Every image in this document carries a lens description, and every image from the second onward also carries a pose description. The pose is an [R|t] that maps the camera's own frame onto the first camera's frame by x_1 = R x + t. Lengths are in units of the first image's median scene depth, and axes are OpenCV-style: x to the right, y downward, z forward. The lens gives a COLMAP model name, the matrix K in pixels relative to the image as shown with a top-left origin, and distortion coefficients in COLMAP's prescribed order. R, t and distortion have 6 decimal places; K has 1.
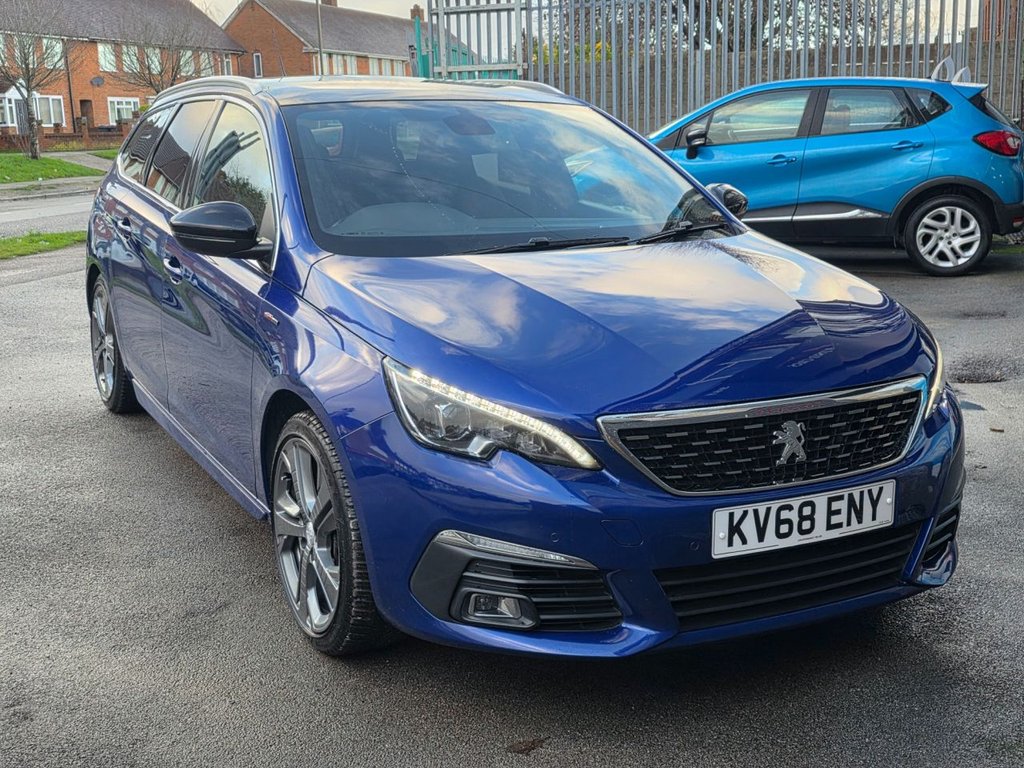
lens RADIAL K [[1275.8, 0, 507.6], [0, 1275.8, 357.9], [0, 0, 1]] dist [0.094164, -0.070332]
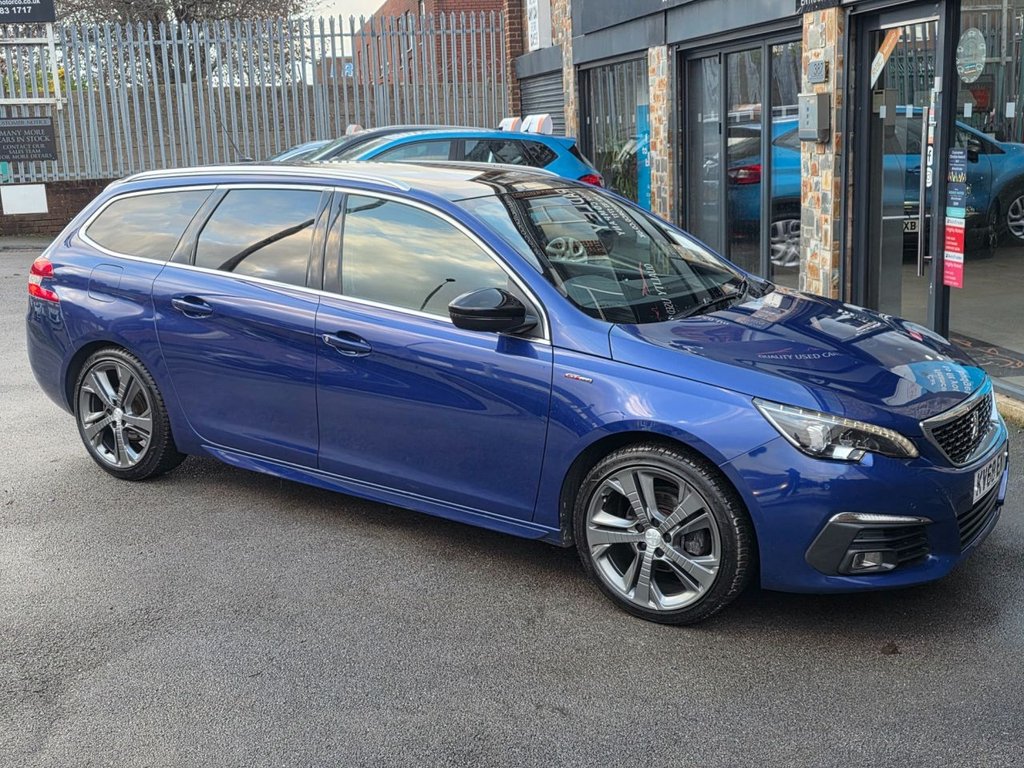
lens RADIAL K [[1182.4, 0, 511.7], [0, 1182.4, 383.3], [0, 0, 1]] dist [0.112787, -0.209565]
pose [[0.873082, -0.103347, 0.476494, -0.925718], [0.092733, 0.994637, 0.045810, -0.098794], [-0.478673, 0.004191, 0.877983, -0.001435]]
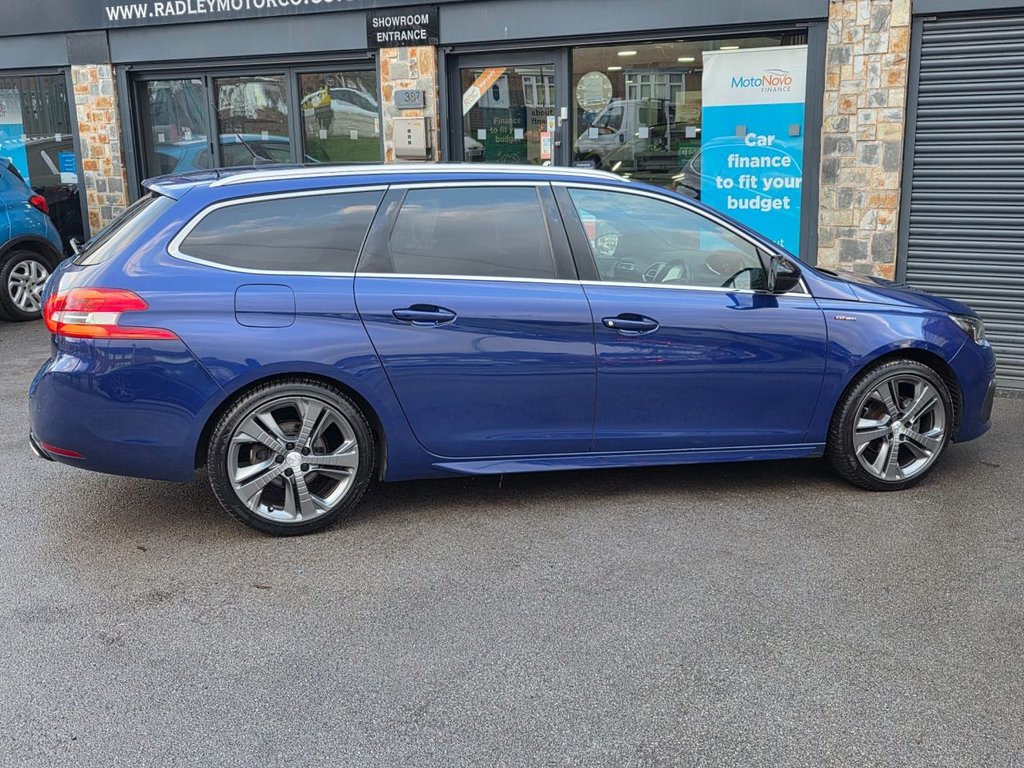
lens RADIAL K [[1080.5, 0, 508.6], [0, 1080.5, 374.3], [0, 0, 1]] dist [0.097219, -0.166130]
pose [[0.175317, -0.184108, 0.967144, -1.869537], [0.184424, 0.971111, 0.151432, -0.291008], [-0.967084, 0.151816, 0.204206, 1.317063]]
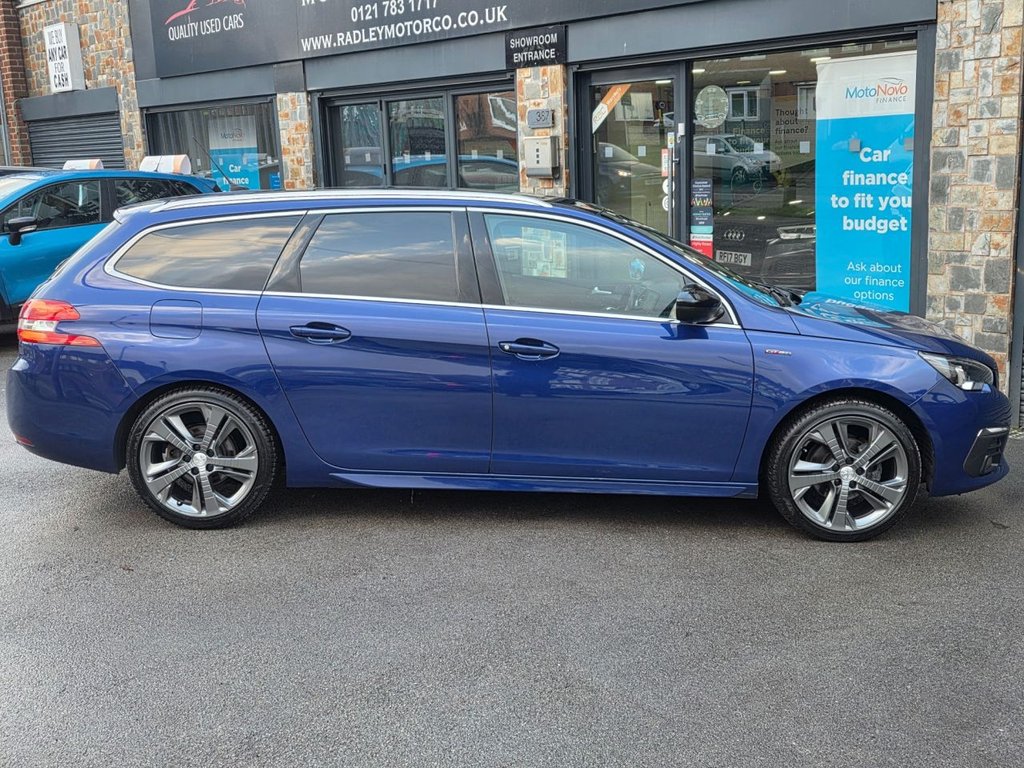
lens RADIAL K [[1140.4, 0, 505.8], [0, 1140.4, 380.0], [0, 0, 1]] dist [0.100069, -0.158638]
pose [[0.473644, -0.154898, 0.866988, -1.772857], [0.171982, 0.981728, 0.081442, -0.192398], [-0.863761, 0.110532, 0.491629, 0.701703]]
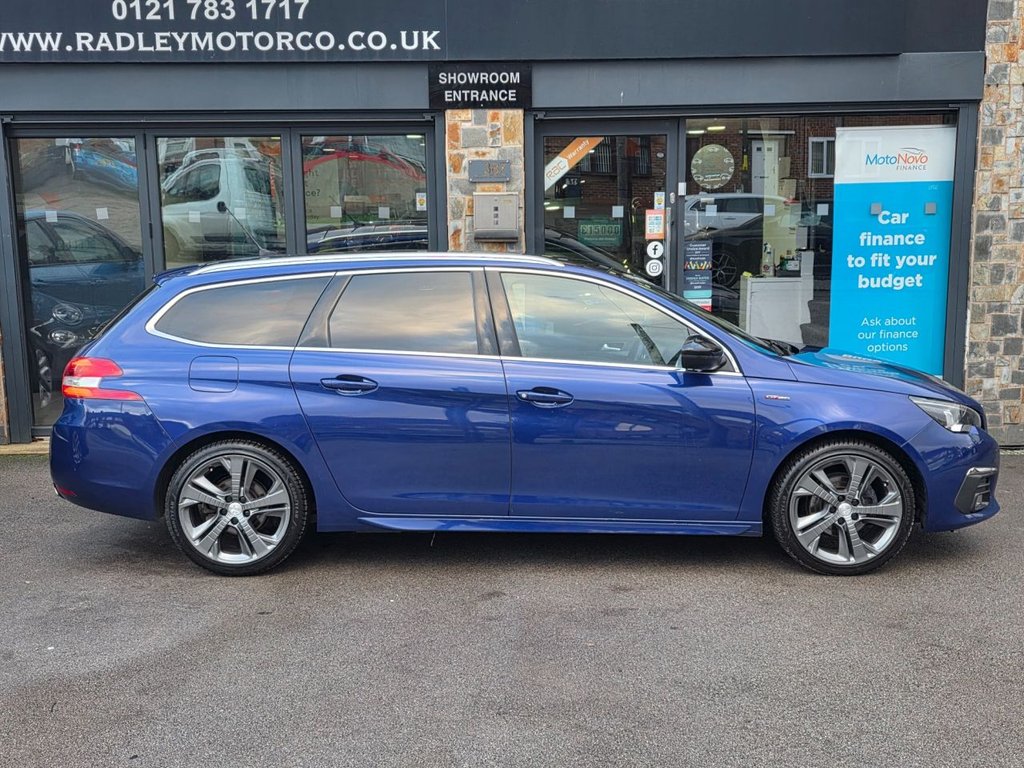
lens RADIAL K [[1182.4, 0, 511.7], [0, 1182.4, 383.3], [0, 0, 1]] dist [0.112787, -0.209565]
pose [[-0.337677, -0.110277, 0.934780, -1.501493], [0.189097, 0.964918, 0.182142, -0.632950], [-0.922072, 0.238269, -0.304978, 2.945155]]
